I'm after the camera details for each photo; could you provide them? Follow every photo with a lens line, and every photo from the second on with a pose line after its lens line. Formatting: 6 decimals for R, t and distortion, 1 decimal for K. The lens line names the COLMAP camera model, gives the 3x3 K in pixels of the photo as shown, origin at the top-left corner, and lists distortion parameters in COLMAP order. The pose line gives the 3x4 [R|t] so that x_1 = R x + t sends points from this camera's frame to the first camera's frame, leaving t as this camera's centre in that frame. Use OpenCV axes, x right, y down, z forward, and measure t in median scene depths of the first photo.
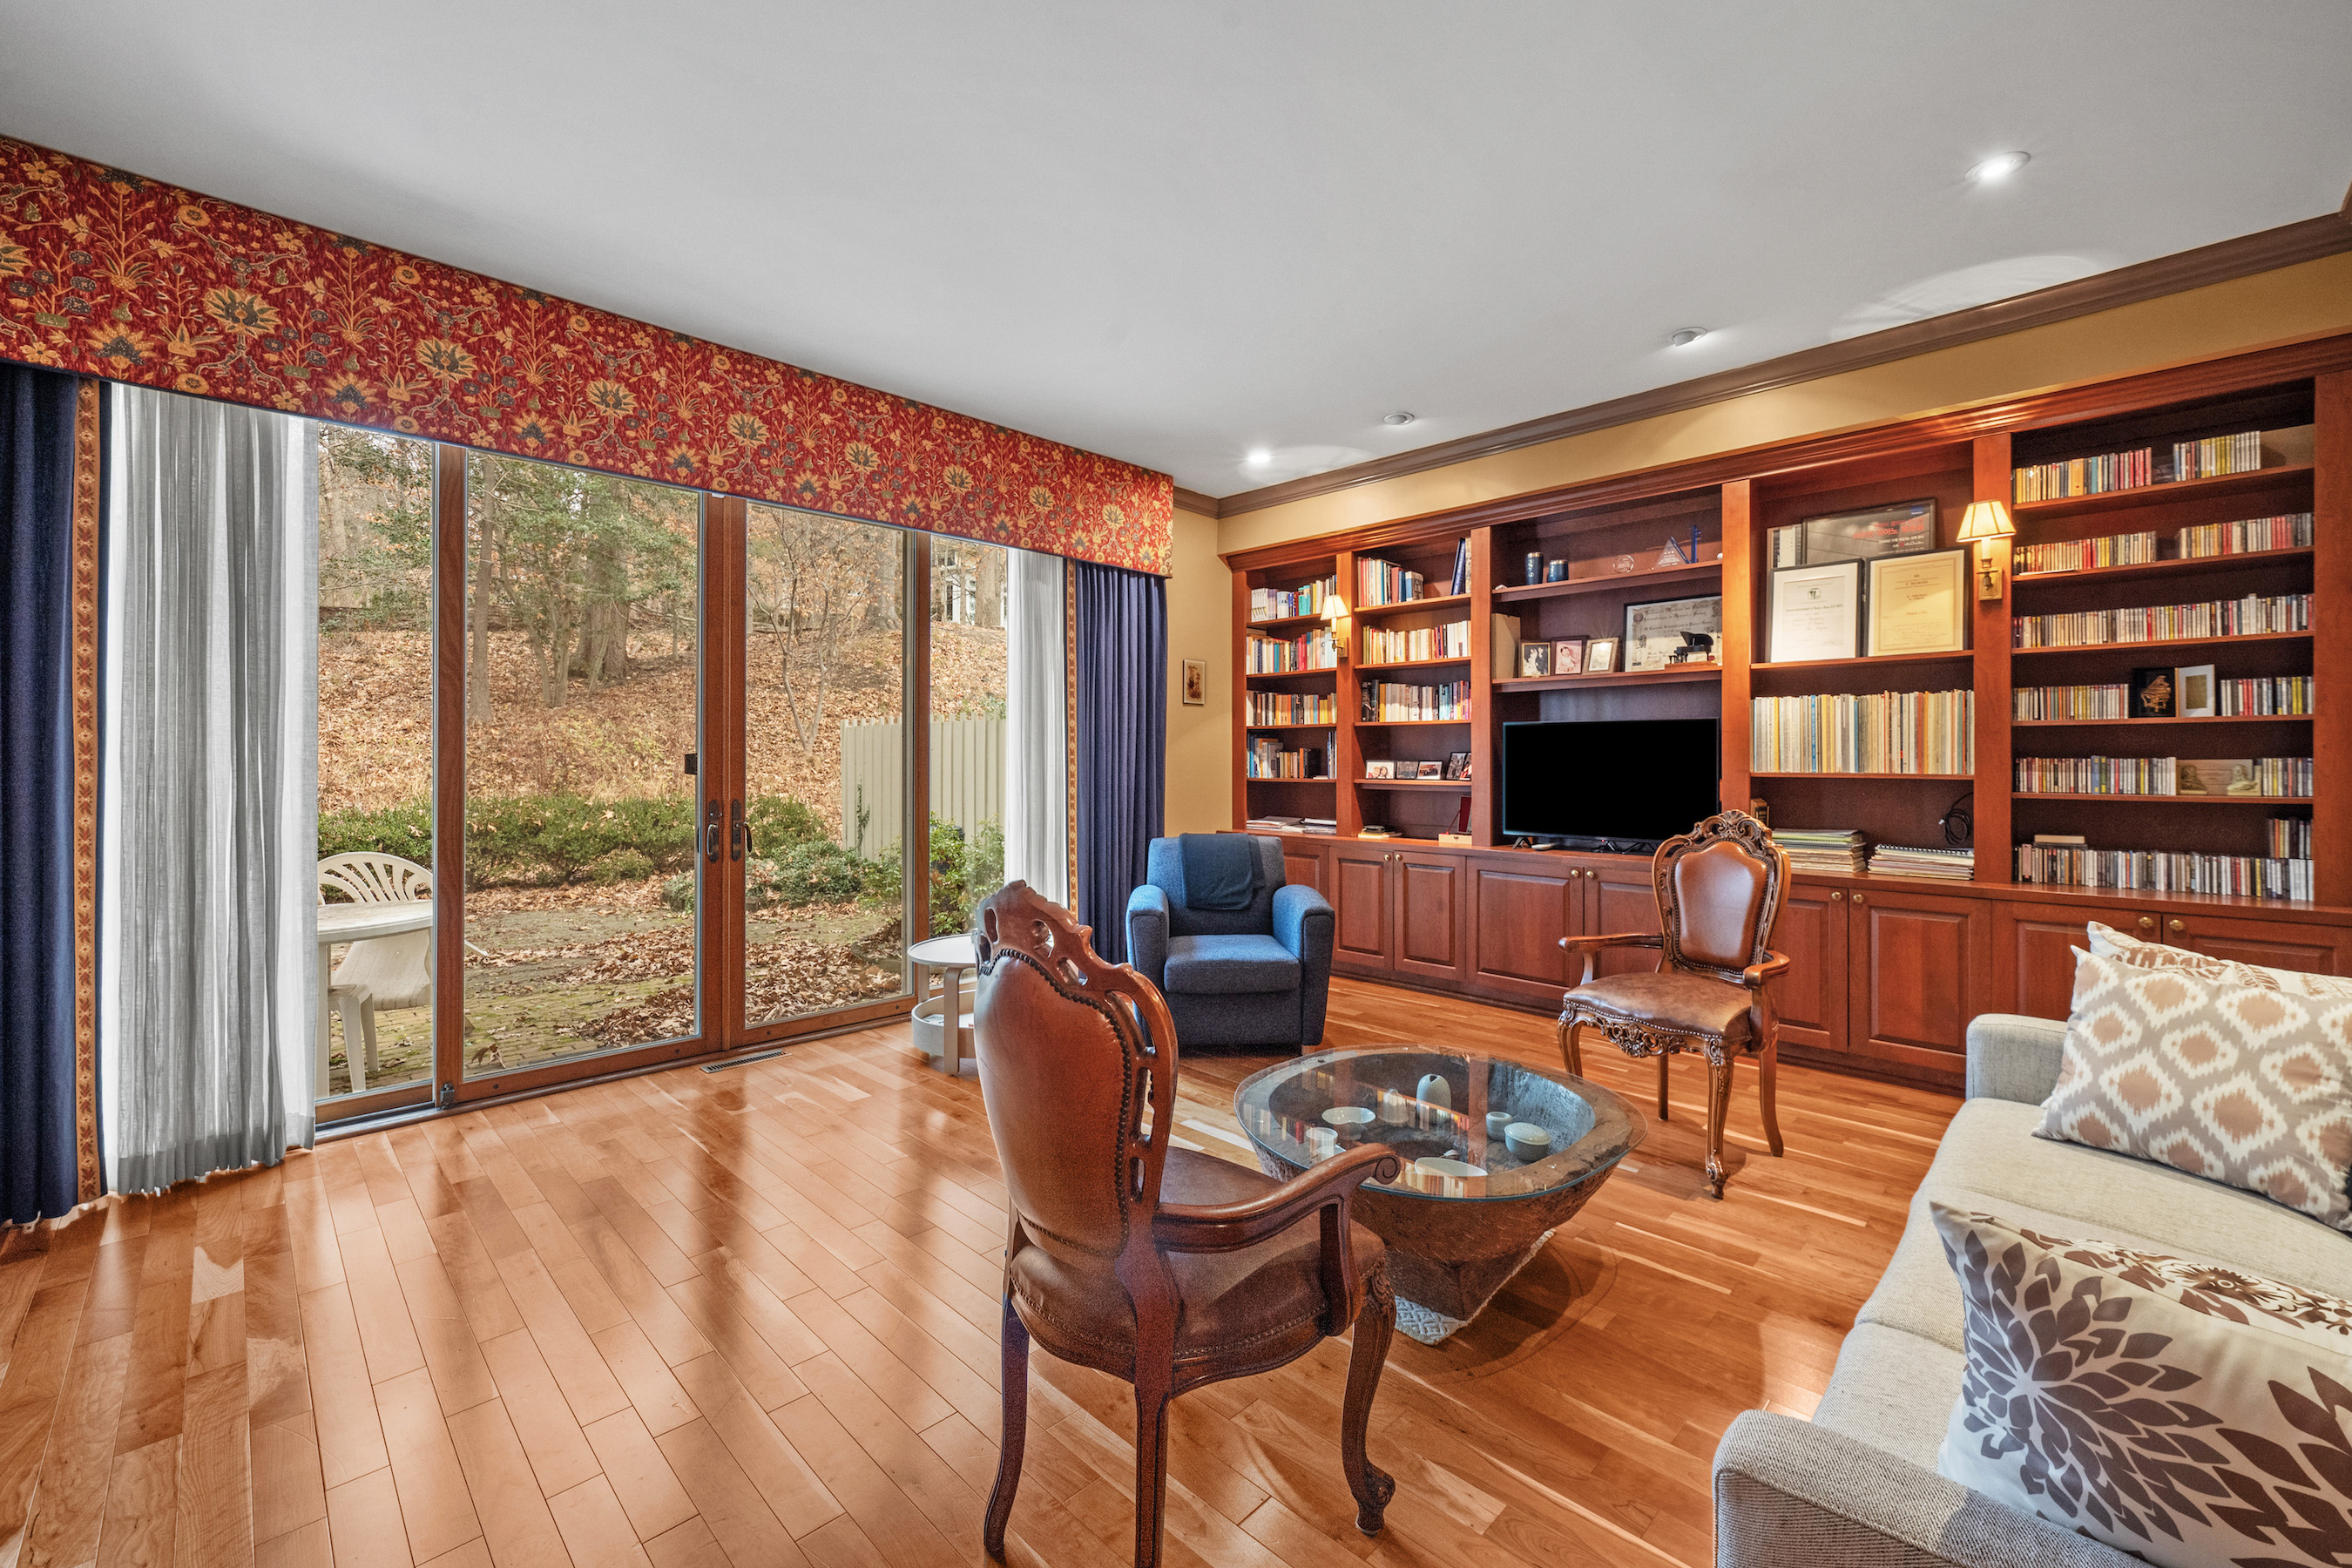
lens RADIAL K [[953.8, 0, 1174.0], [0, 953.8, 767.7], [0, 0, 1]] dist [-0.002307, -0.000162]
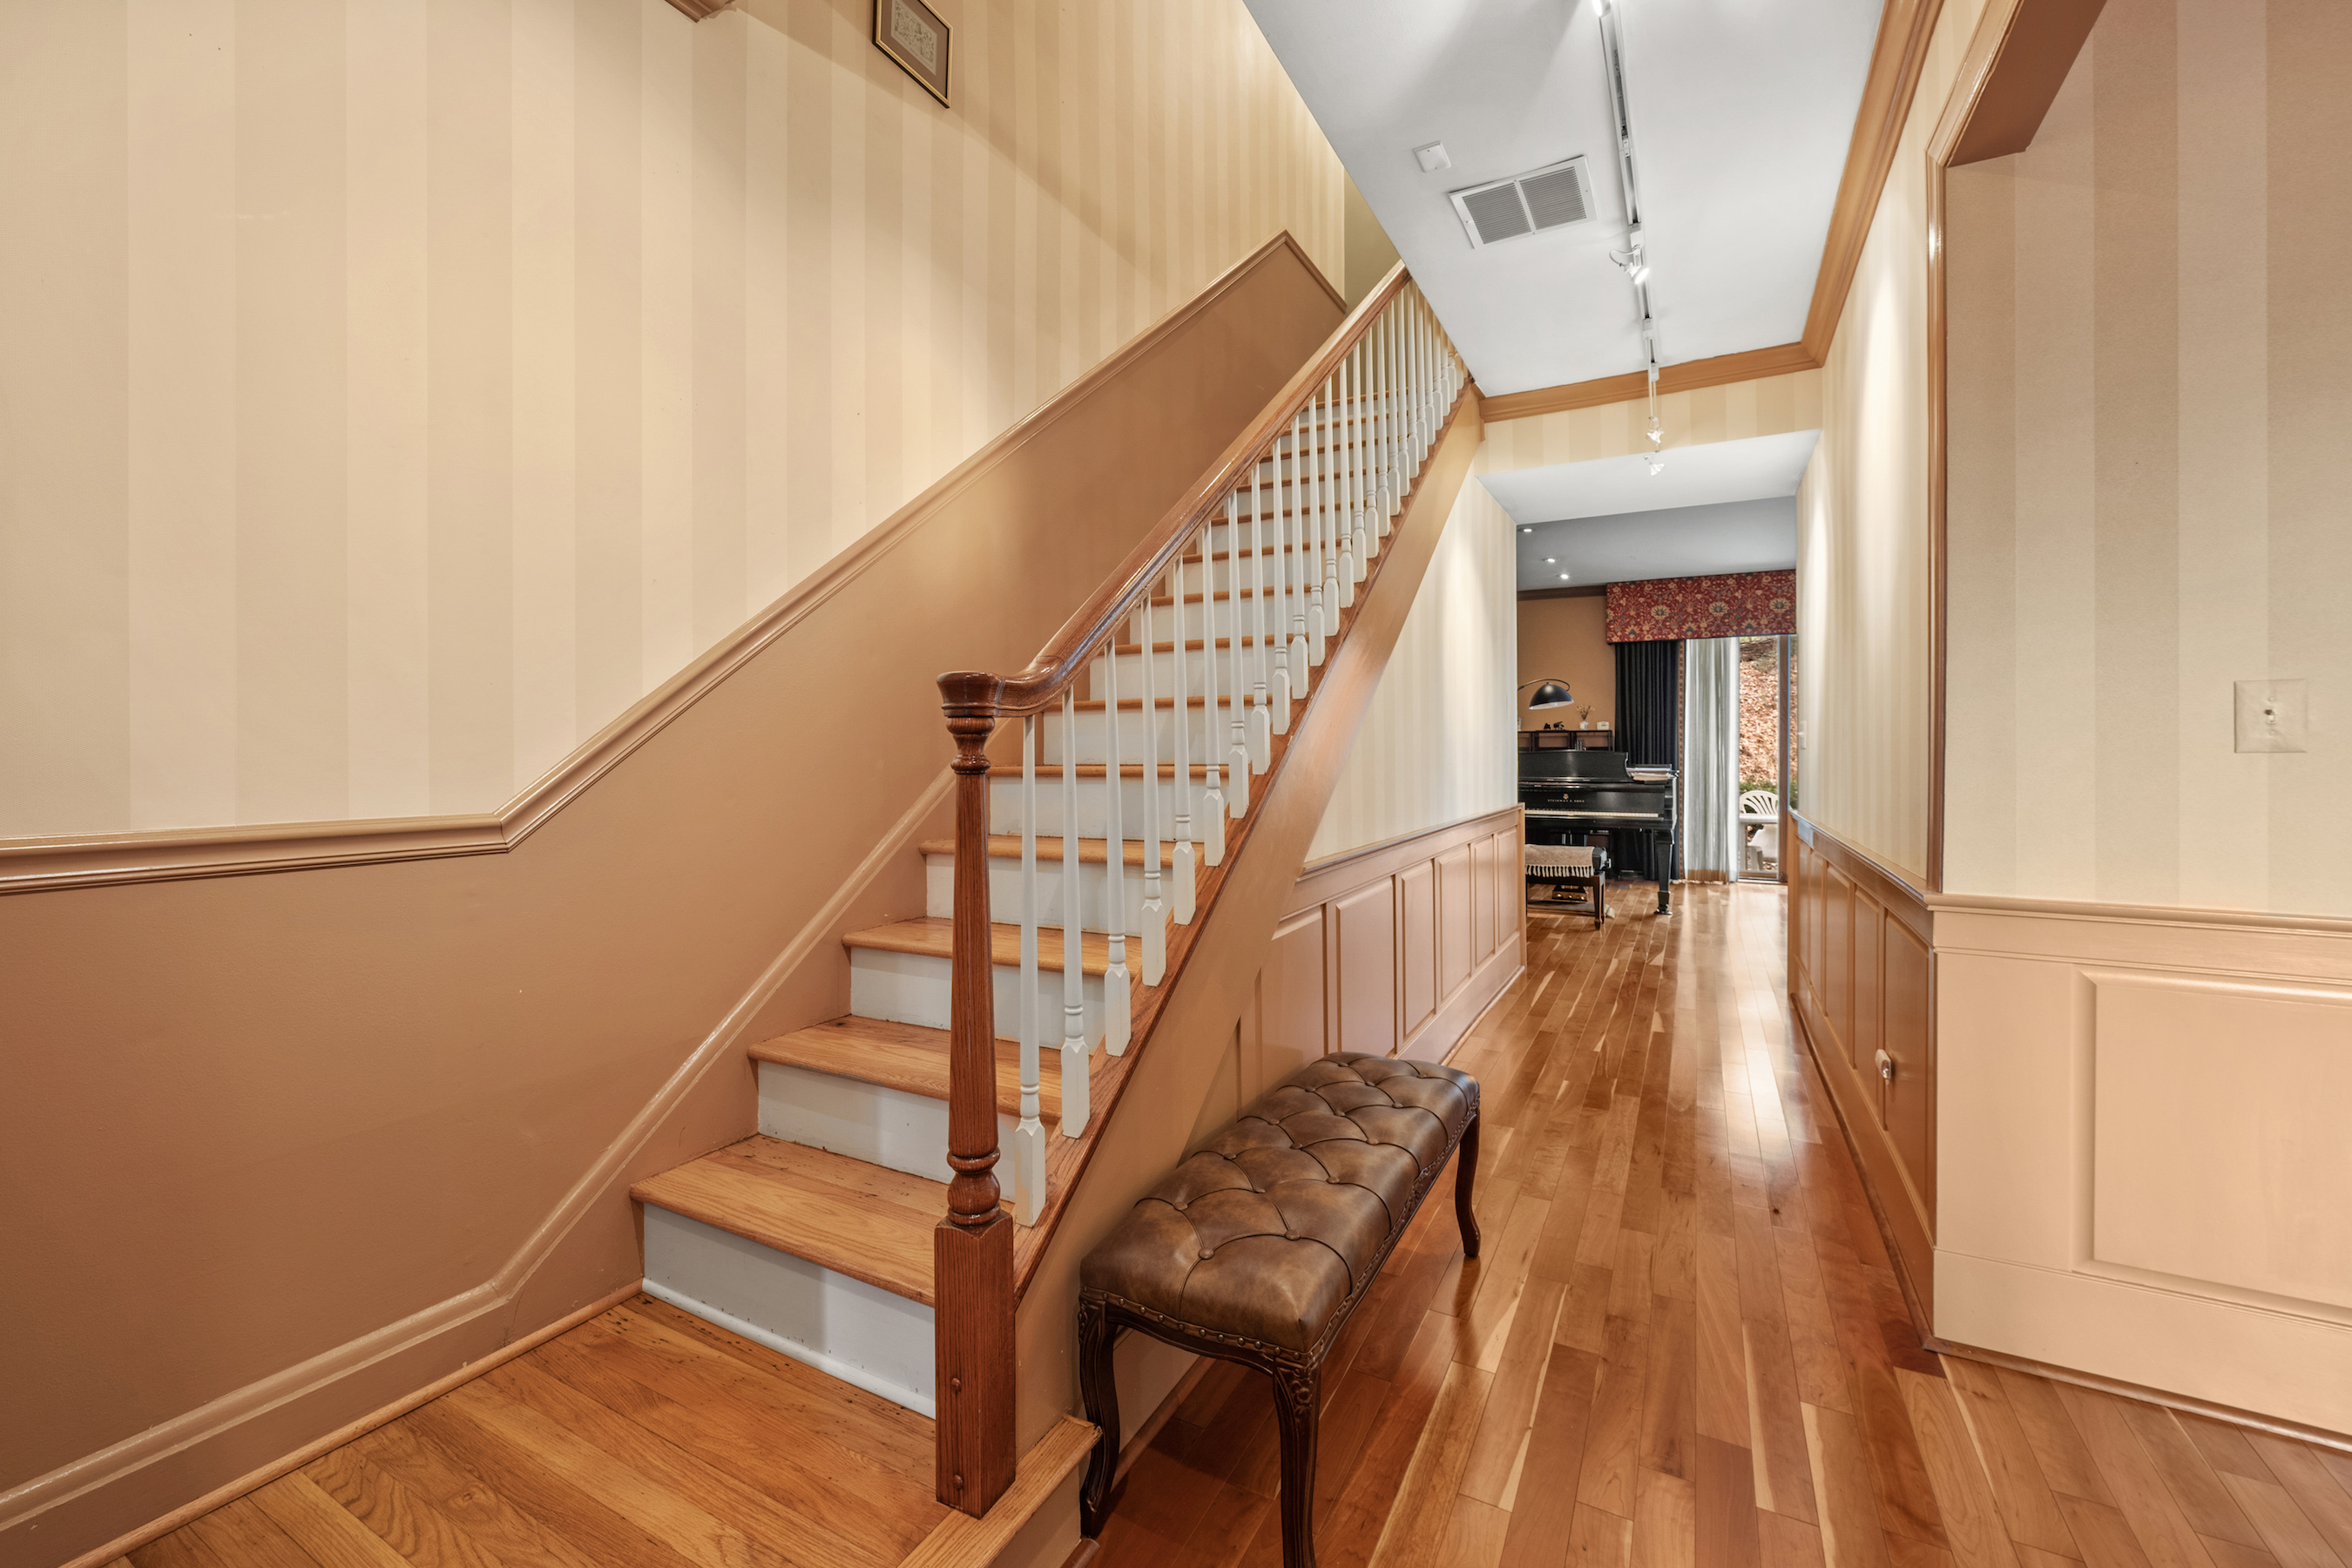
lens RADIAL K [[971.4, 0, 1181.5], [0, 971.4, 756.6], [0, 0, 1]] dist [-0.007997, -0.000630]
pose [[0.291944, 0.002496, -0.956432, 1.583362], [-0.001140, 0.999997, 0.002262, 0.004061], [0.956435, 0.000430, 0.291946, -1.651130]]
